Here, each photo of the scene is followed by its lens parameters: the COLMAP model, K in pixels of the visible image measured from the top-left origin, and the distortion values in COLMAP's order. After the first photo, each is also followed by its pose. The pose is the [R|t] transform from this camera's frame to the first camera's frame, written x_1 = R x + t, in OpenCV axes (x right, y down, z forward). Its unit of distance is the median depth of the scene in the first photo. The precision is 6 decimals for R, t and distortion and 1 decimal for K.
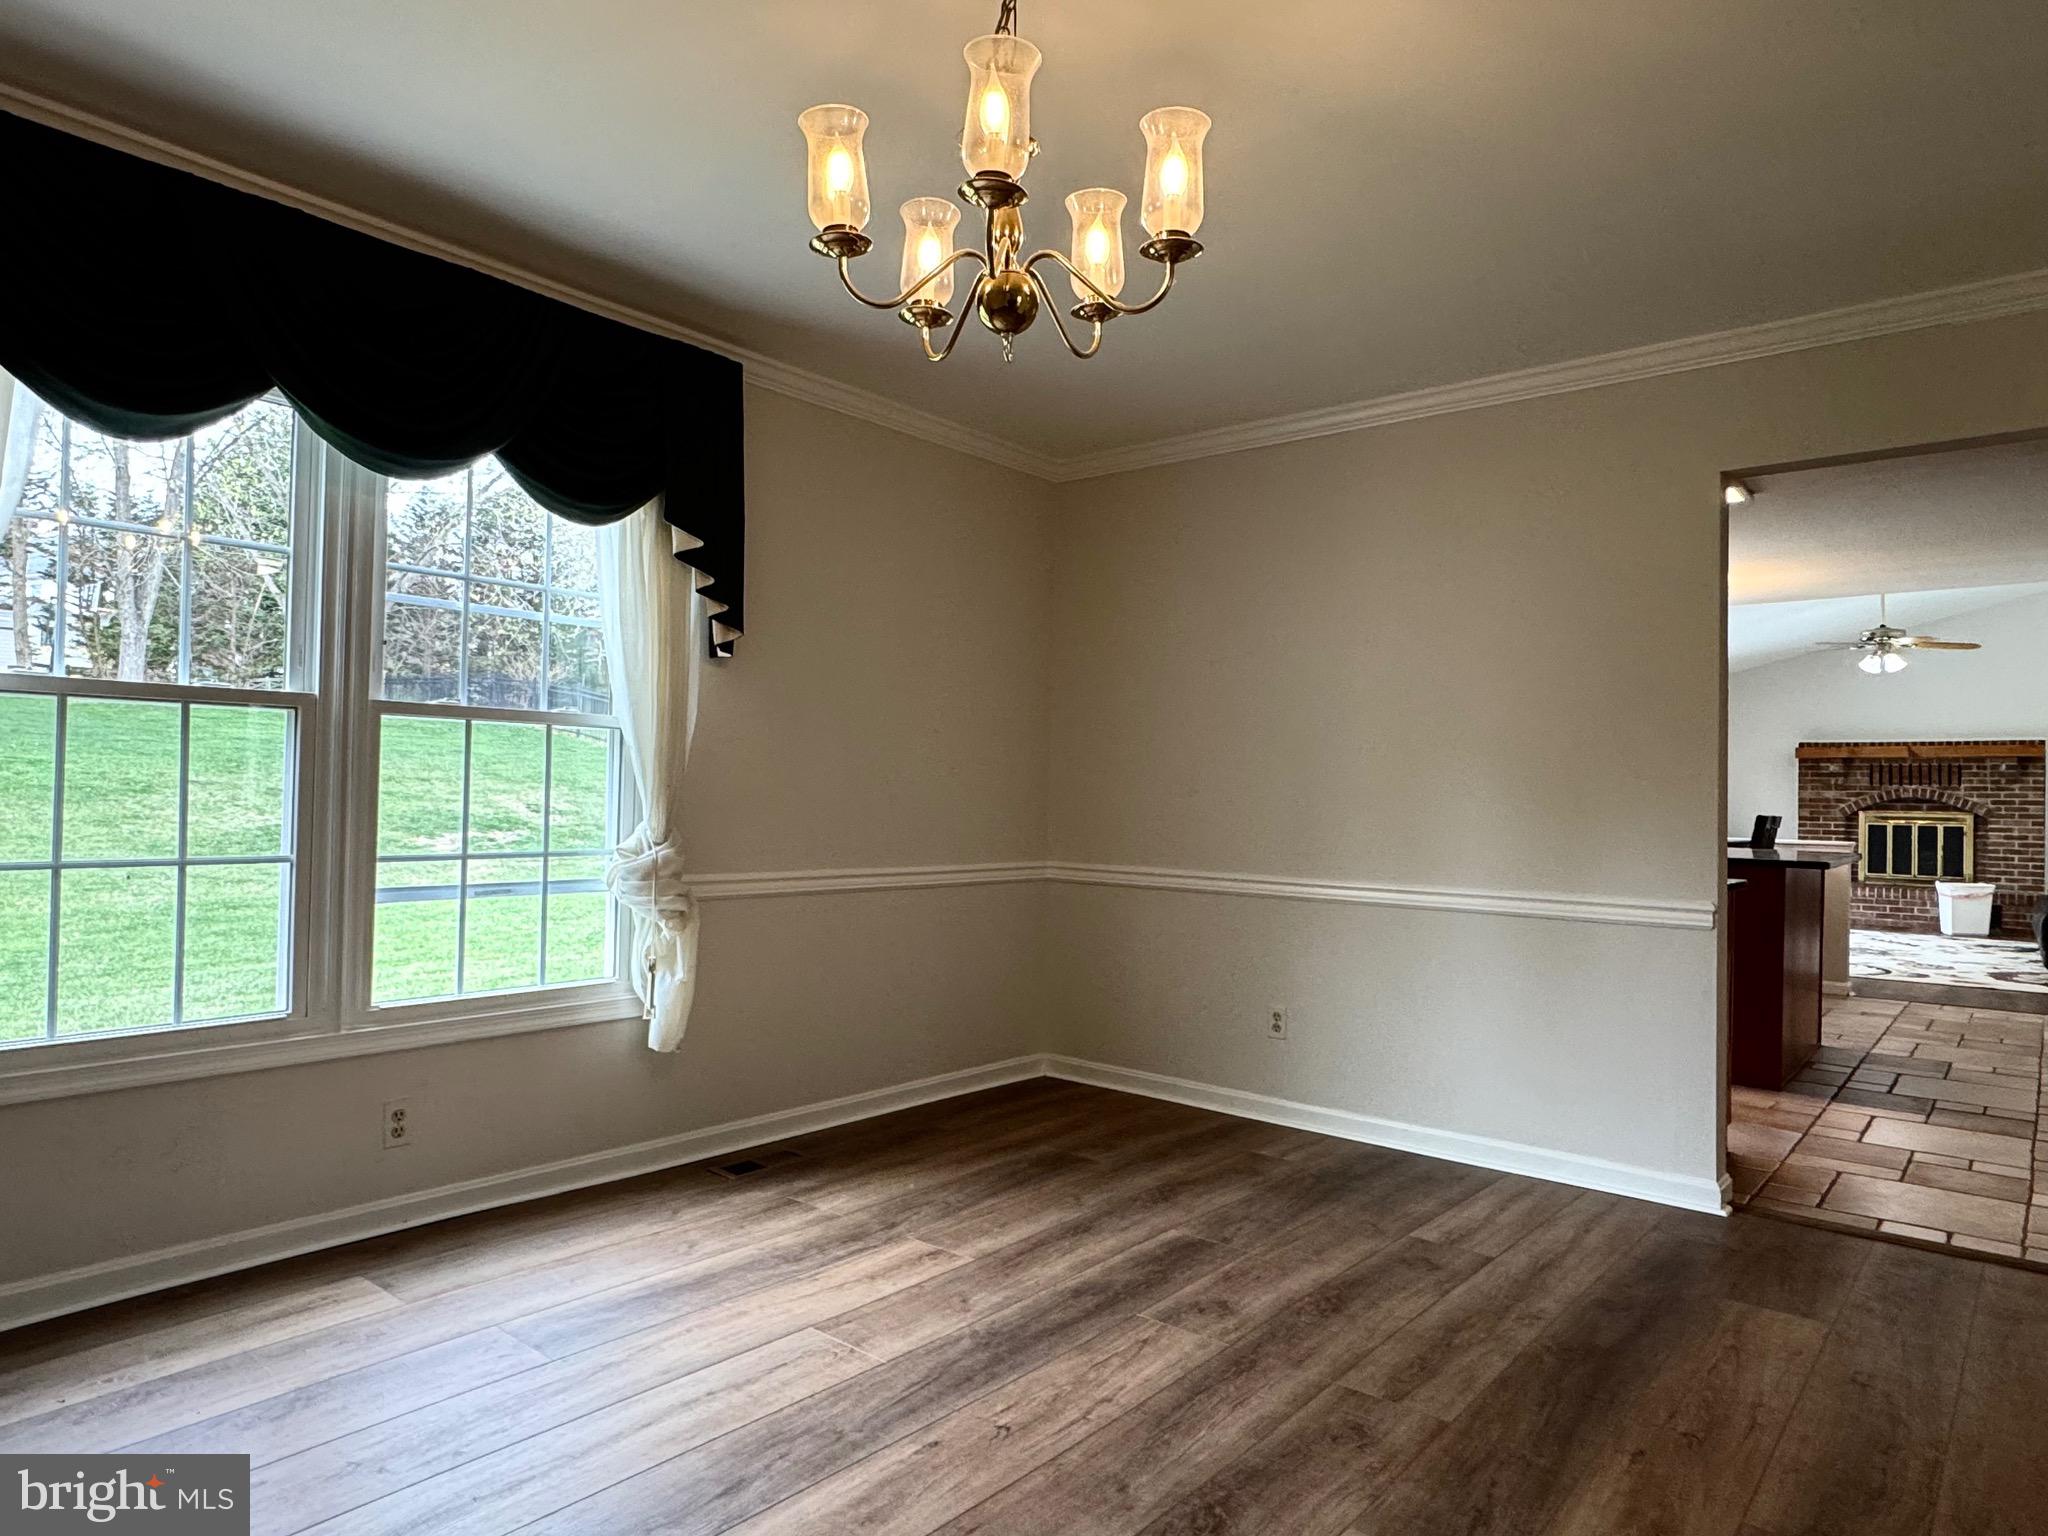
lens RADIAL K [[1254.5, 0, 1025.2], [0, 1254.5, 769.5], [0, 0, 1]] dist [0.001687, -0.000370]
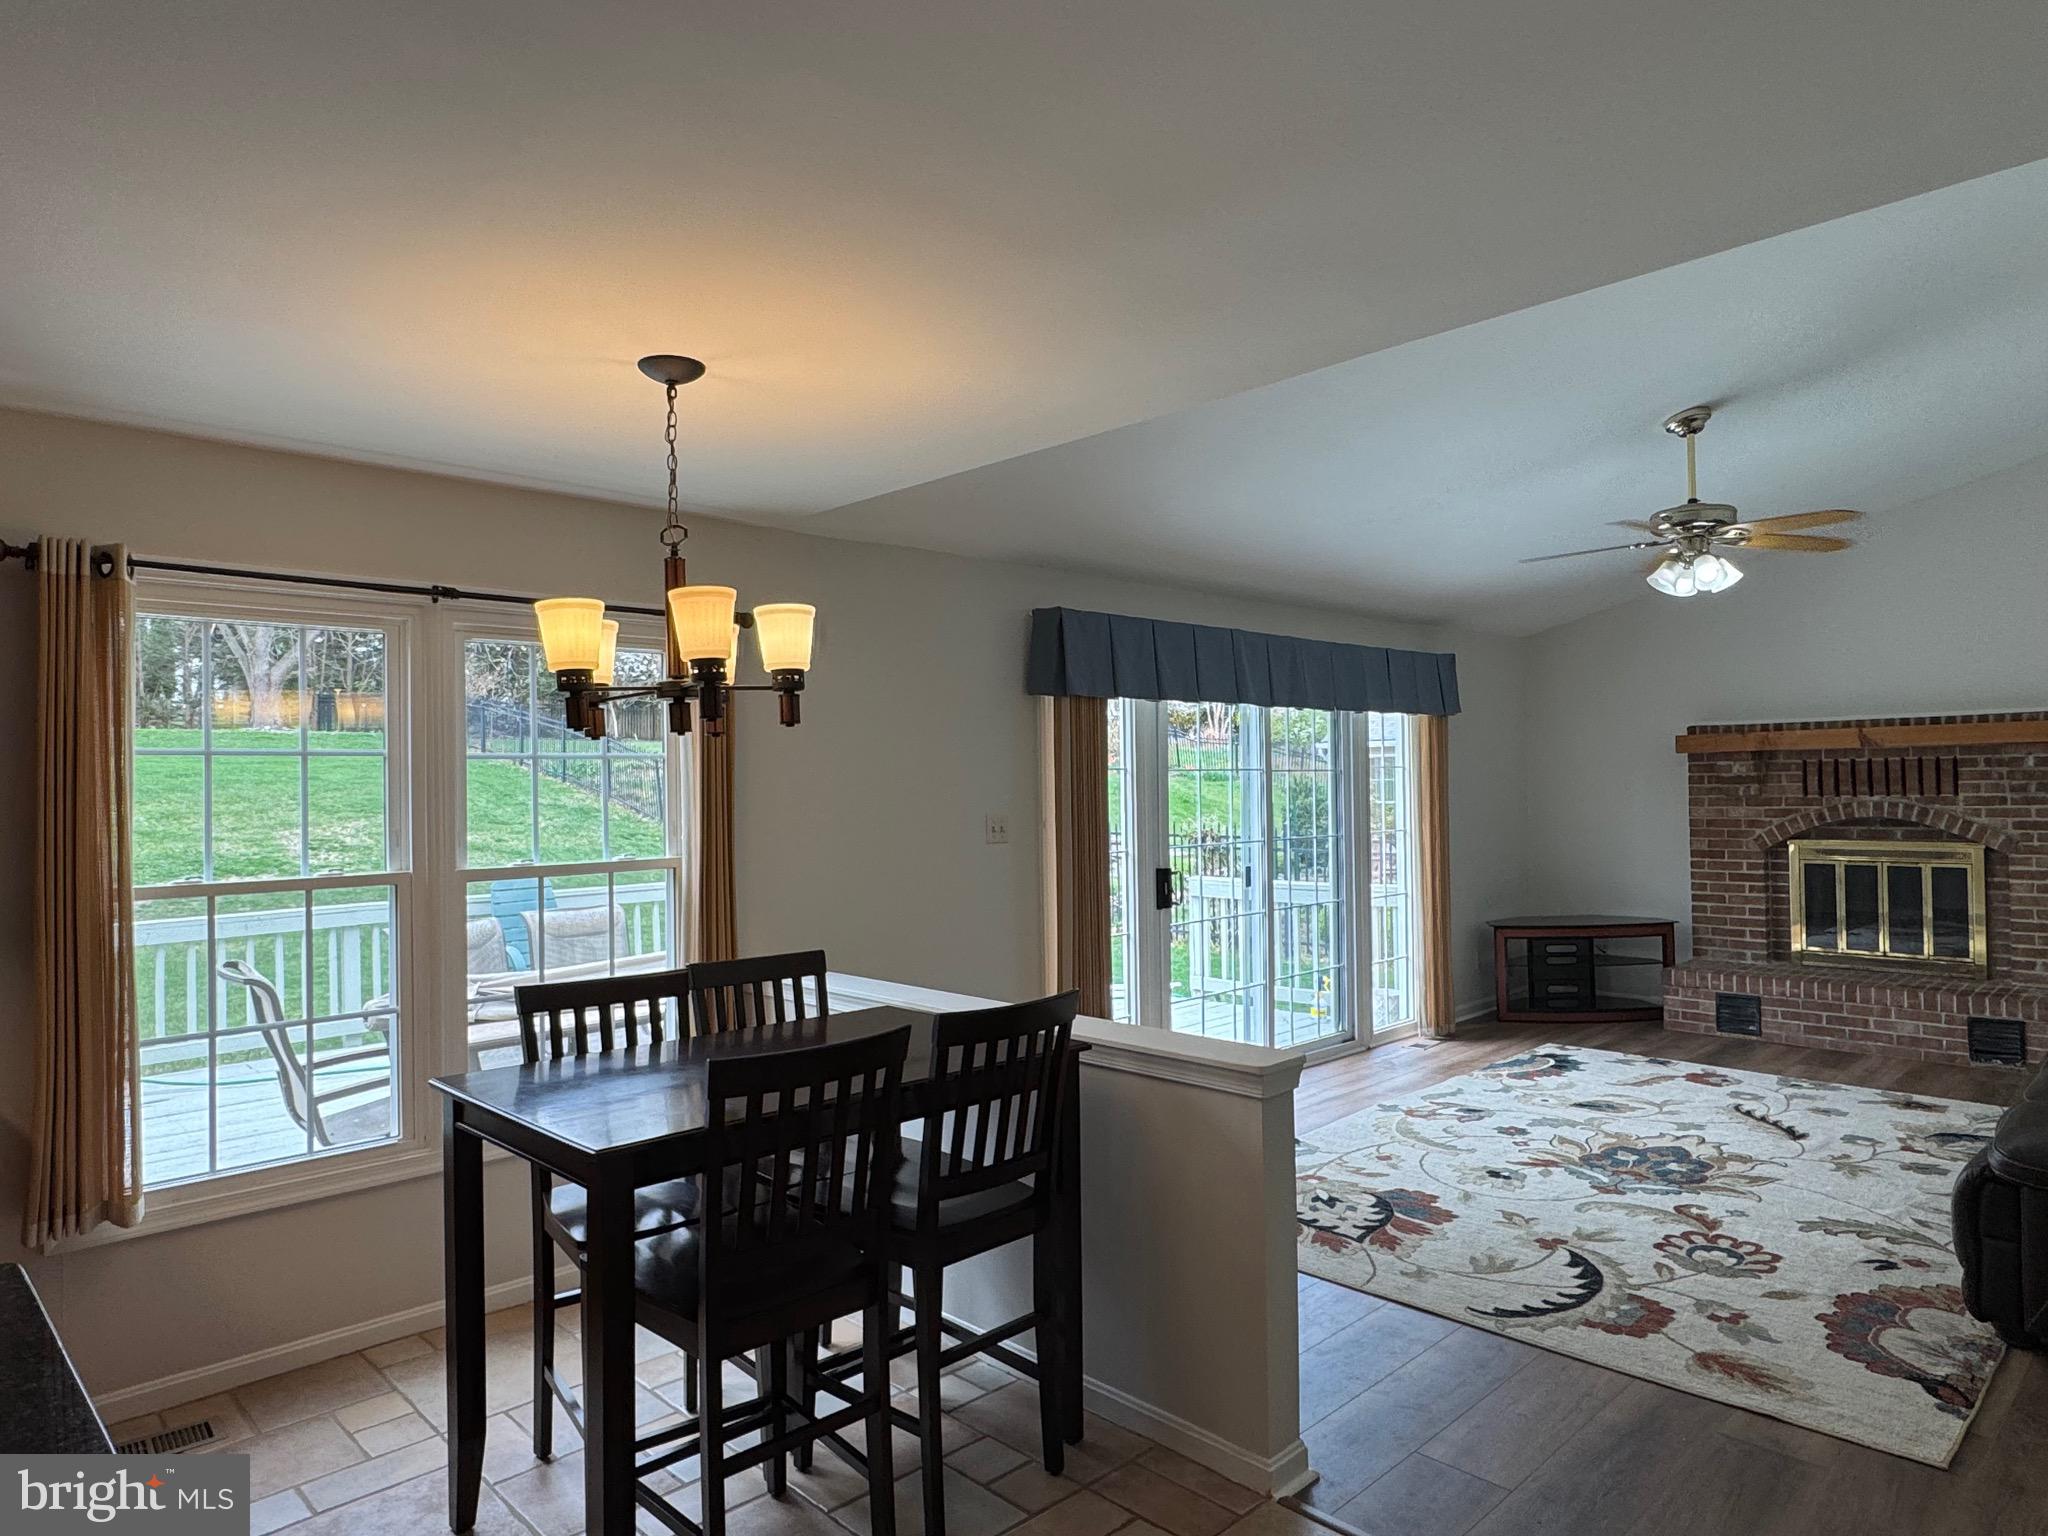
lens RADIAL K [[1249.8, 0, 1014.2], [0, 1249.8, 772.2], [0, 0, 1]] dist [-0.005282, 0.003156]
pose [[0.992600, -0.038445, -0.115183, 0.390805], [0.039880, 0.999153, 0.010183, -0.019763], [0.114694, -0.014701, 0.993292, 0.398609]]
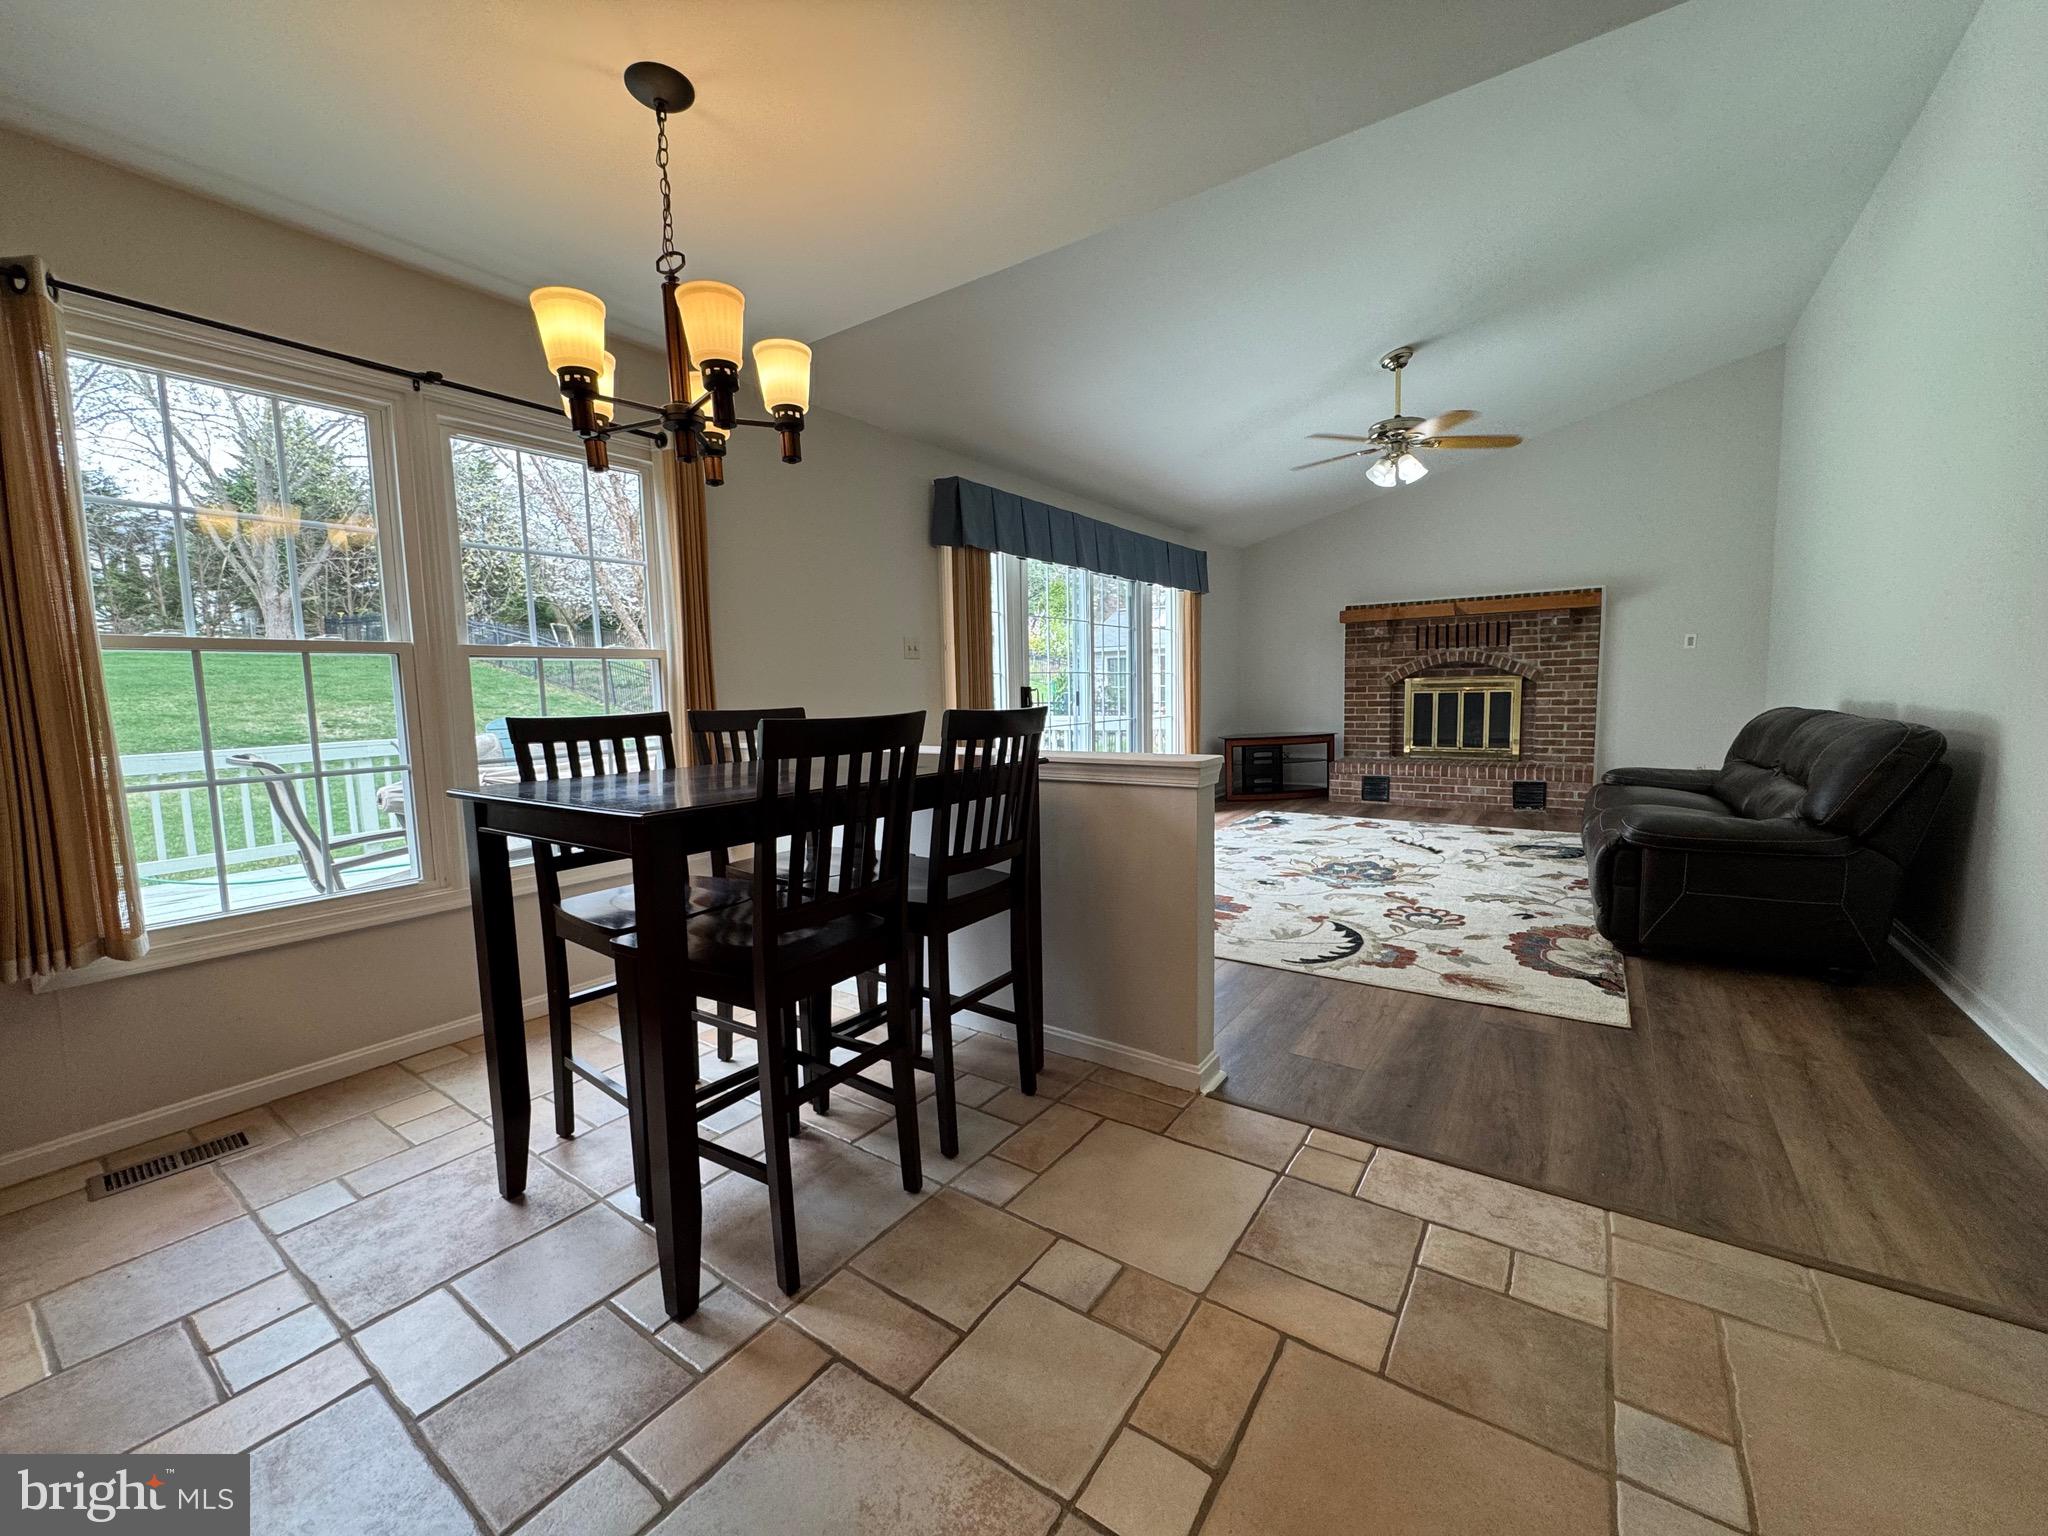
lens RADIAL K [[814.2, 0, 1024.0], [0, 814.2, 768.0], [0, 0, 1]] dist [-0.004850, 0.001043]
pose [[0.995871, -0.051619, 0.074674, 0.355927], [0.042215, 0.991577, 0.122442, 0.013815], [-0.080366, -0.118784, 0.989662, 0.448612]]
